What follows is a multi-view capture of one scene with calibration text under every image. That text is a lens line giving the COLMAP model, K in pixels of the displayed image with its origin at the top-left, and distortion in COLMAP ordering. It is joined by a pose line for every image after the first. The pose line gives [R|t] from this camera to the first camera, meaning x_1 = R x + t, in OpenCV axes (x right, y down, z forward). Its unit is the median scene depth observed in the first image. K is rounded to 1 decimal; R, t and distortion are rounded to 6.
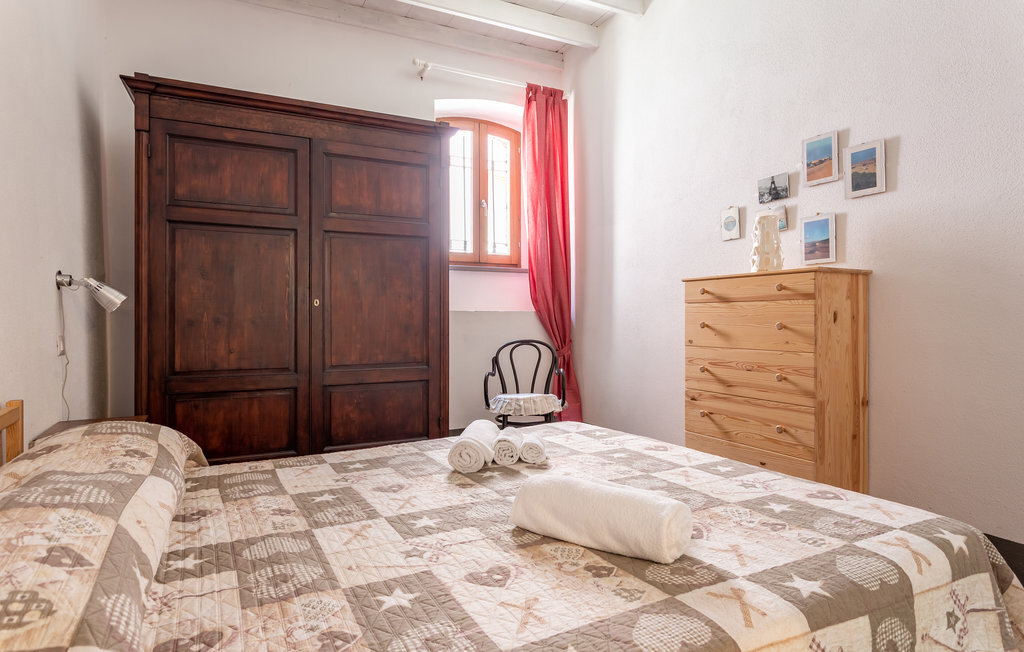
lens RADIAL K [[517.6, 0, 507.6], [0, 517.6, 323.0], [0, 0, 1]] dist [-0.005899, 0.000387]
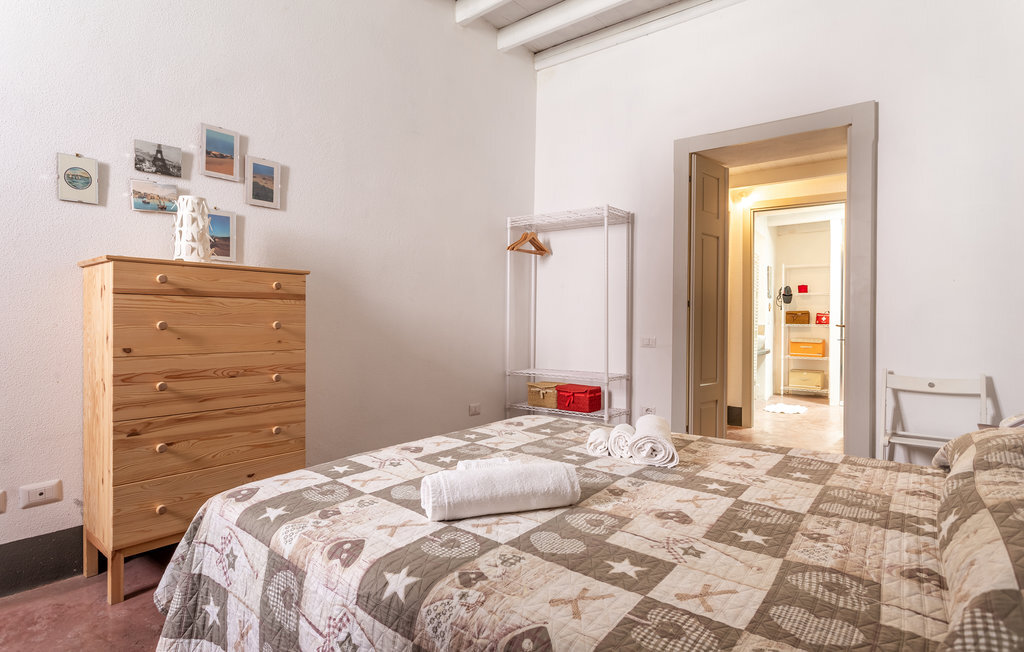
lens RADIAL K [[517.6, 0, 516.8], [0, 517.6, 319.9], [0, 0, 1]] dist [-0.005899, 0.000387]
pose [[-0.357814, -0.000629, 0.933792, -0.531539], [0.004081, 0.999989, 0.002238, -0.004091], [-0.933784, 0.004612, -0.357808, 0.885492]]
